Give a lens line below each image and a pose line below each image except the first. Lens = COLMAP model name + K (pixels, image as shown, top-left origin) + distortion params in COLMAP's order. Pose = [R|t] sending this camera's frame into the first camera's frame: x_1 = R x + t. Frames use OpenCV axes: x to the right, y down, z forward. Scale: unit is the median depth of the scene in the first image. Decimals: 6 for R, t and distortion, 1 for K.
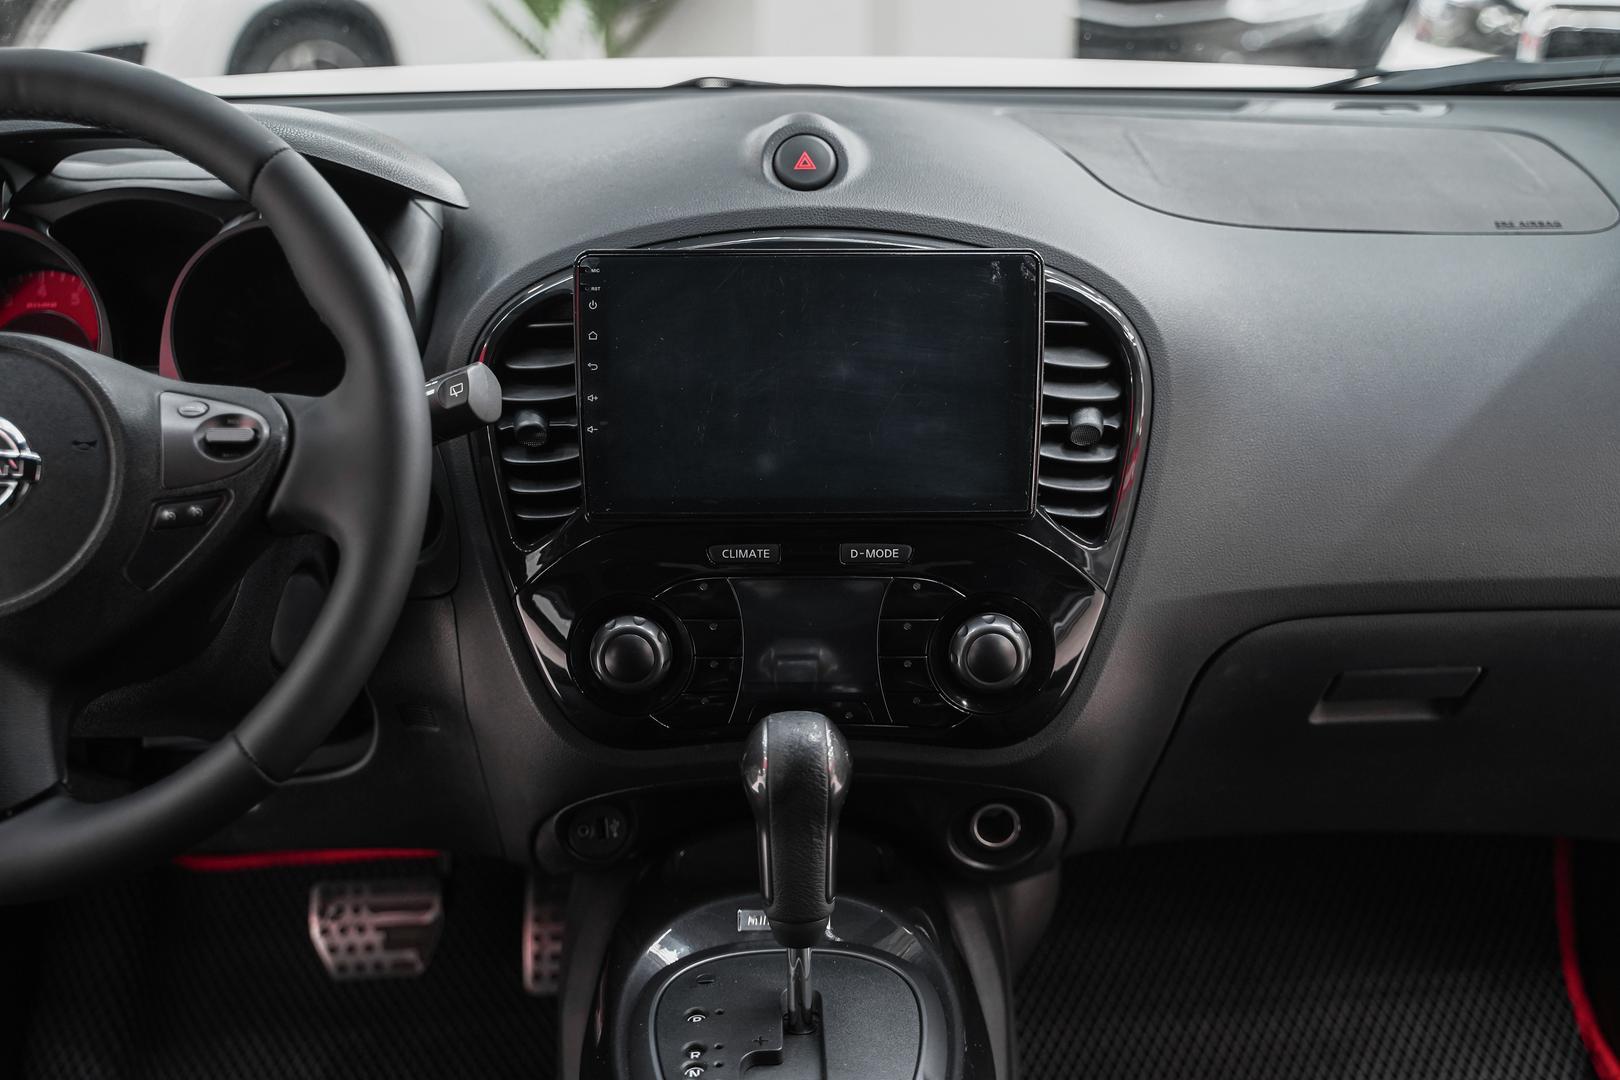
lens RADIAL K [[1982.8, 0, 810.0], [0, 1982.8, 540.0], [0, 0, 1]] dist [0.003474, 0.023926]
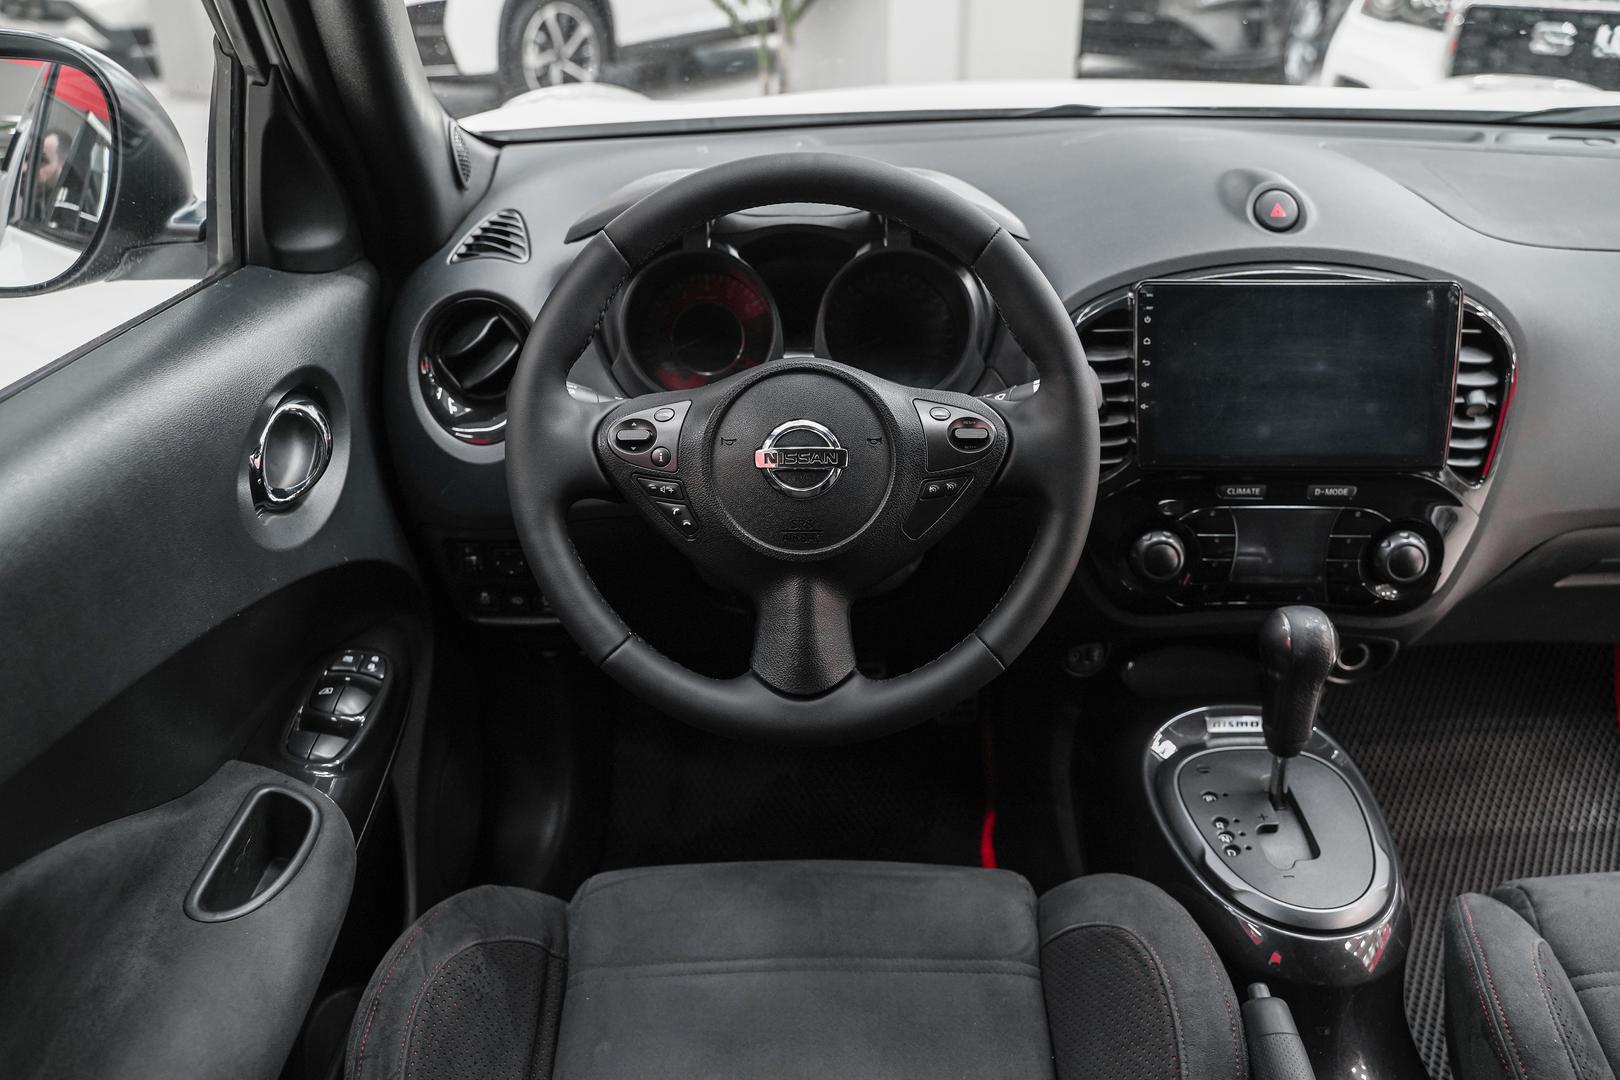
lens RADIAL K [[1307.9, 0, 810.0], [0, 1307.9, 540.0], [0, 0, 1]] dist [-0.005130, 0.012100]
pose [[0.999817, 0.008513, -0.017138, -0.327732], [-0.005709, 0.987501, 0.157510, -0.105291], [0.018265, -0.157384, 0.987369, 0.028573]]
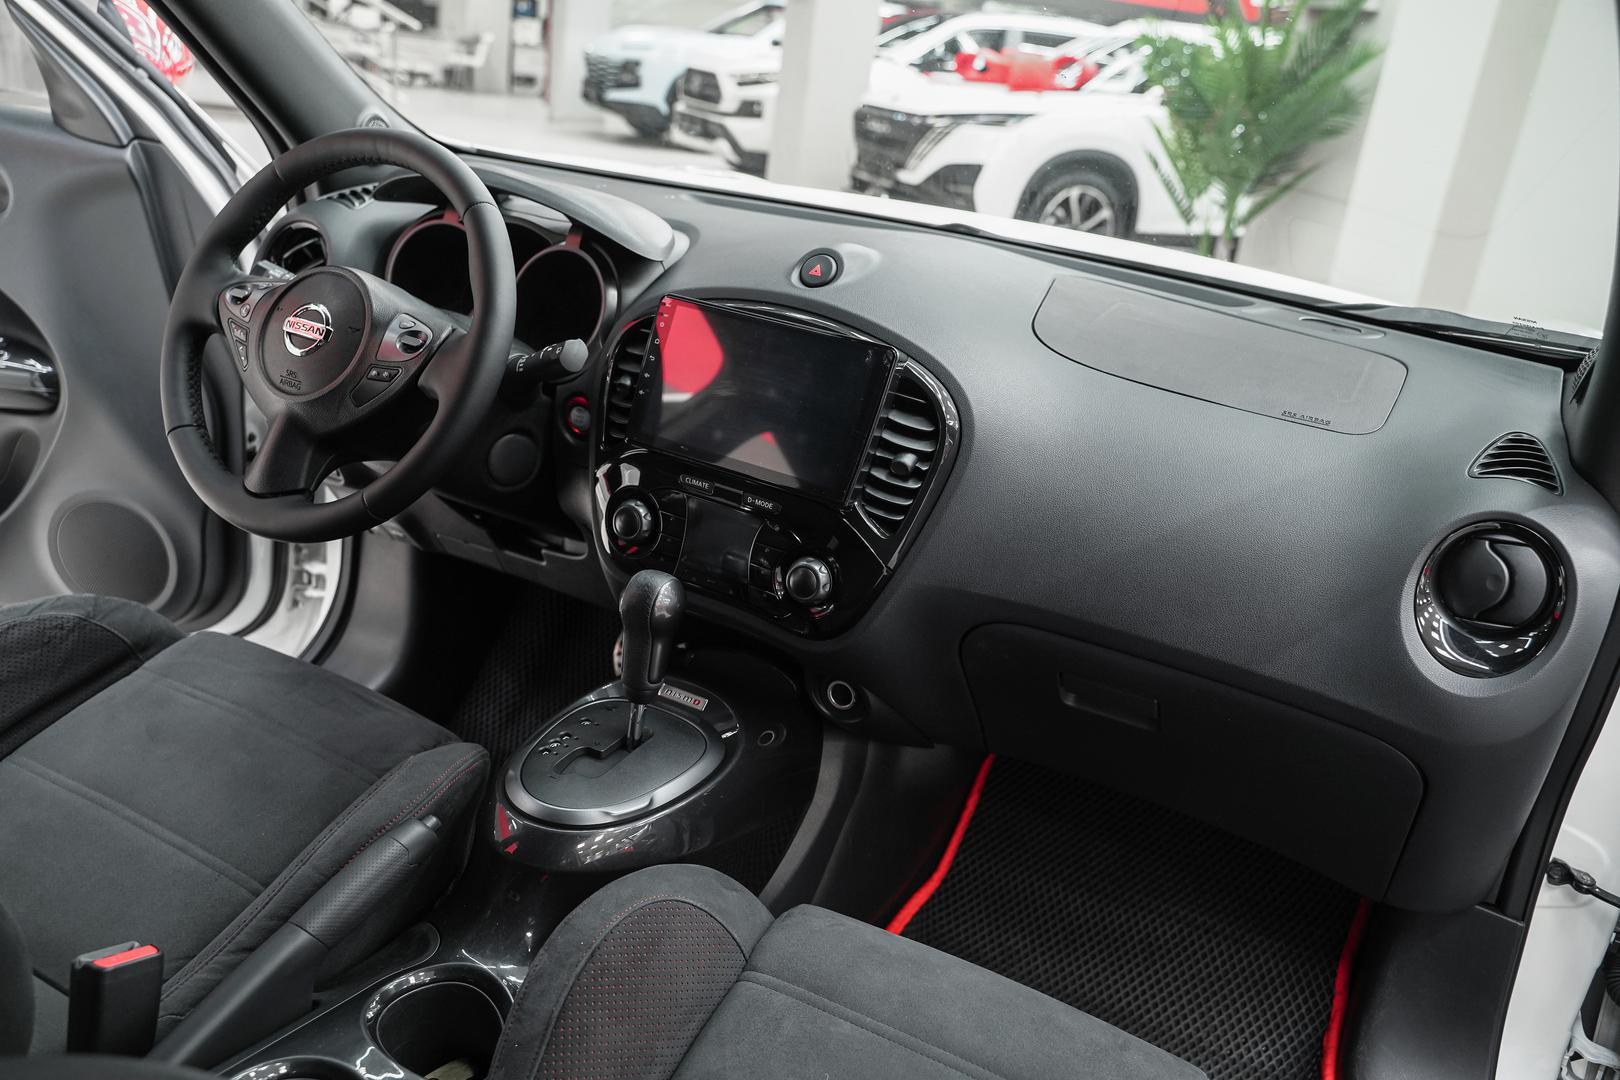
lens RADIAL K [[1292.2, 0, 810.0], [0, 1292.2, 540.0], [0, 0, 1]] dist [-0.010866, 0.000672]
pose [[0.860692, 0.279381, -0.425623, 0.528276], [-0.269779, 0.959242, 0.084106, -0.064683], [0.431773, 0.042435, 0.900984, 0.031403]]
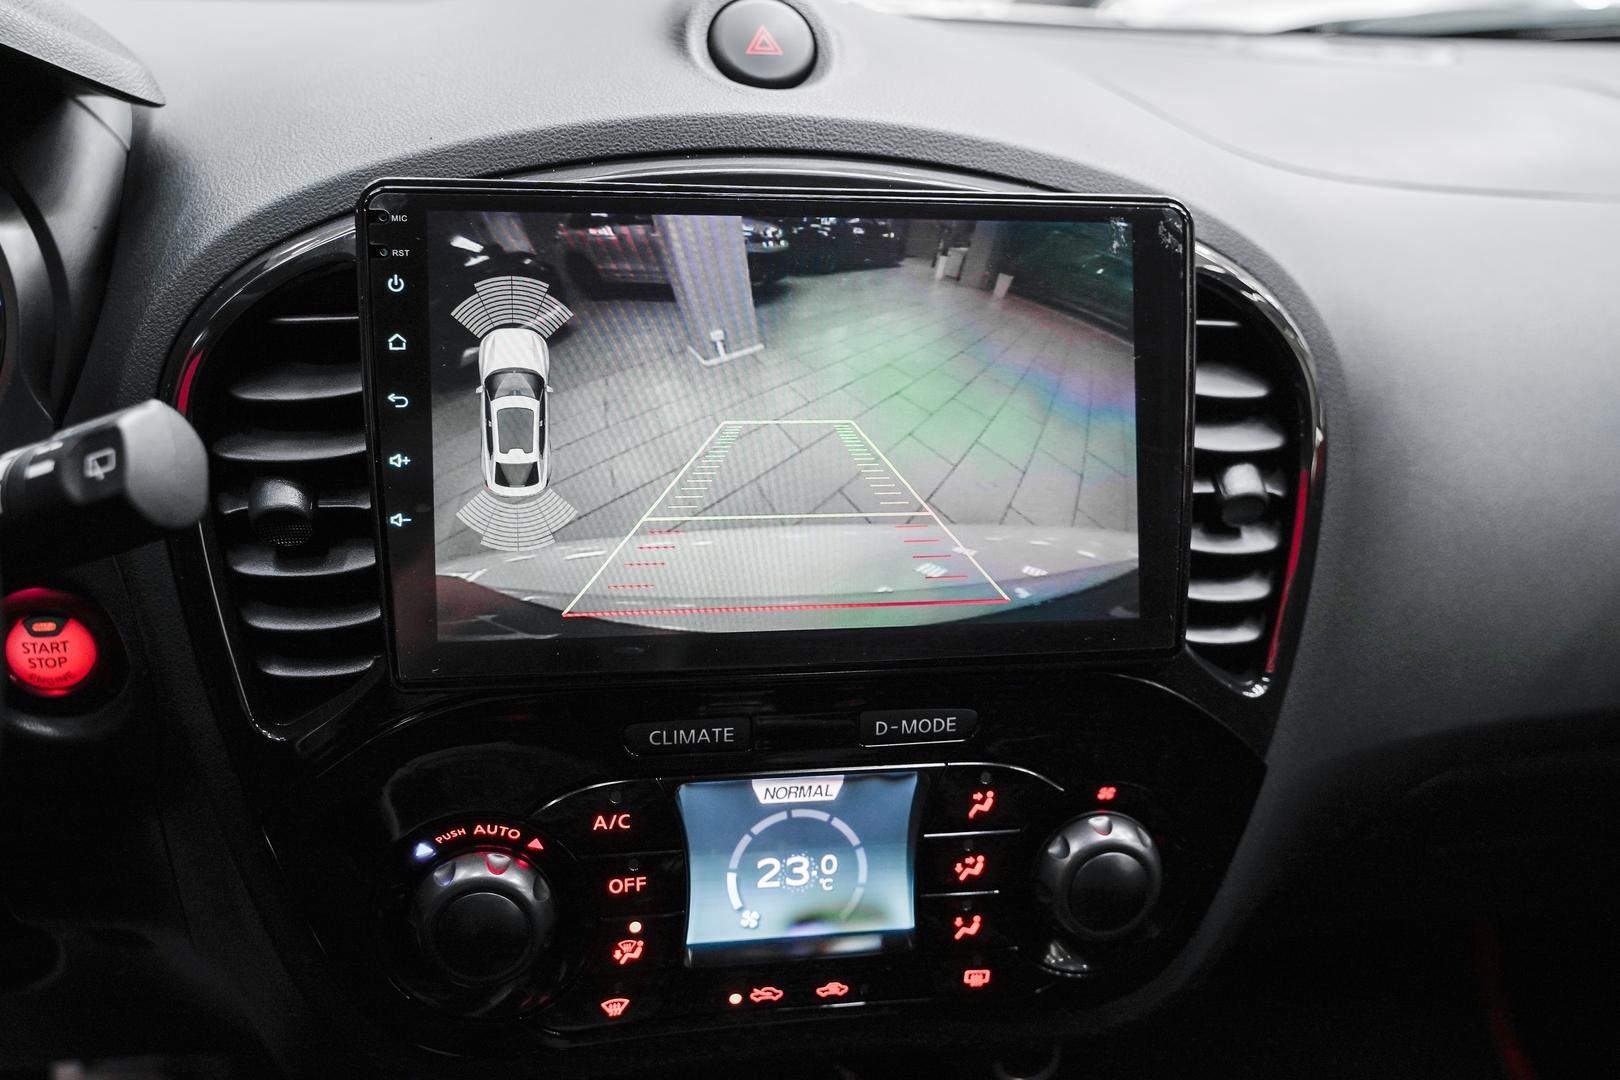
lens RADIAL K [[1416.9, 0, 837.9], [0, 1416.9, 536.4], [0, 0, 1]] dist [-0.002612, -0.002069]
pose [[0.983063, -0.018453, 0.182335, -0.061816], [0.007411, 0.998107, 0.061059, -0.071291], [-0.183117, -0.058674, 0.981339, 0.586519]]
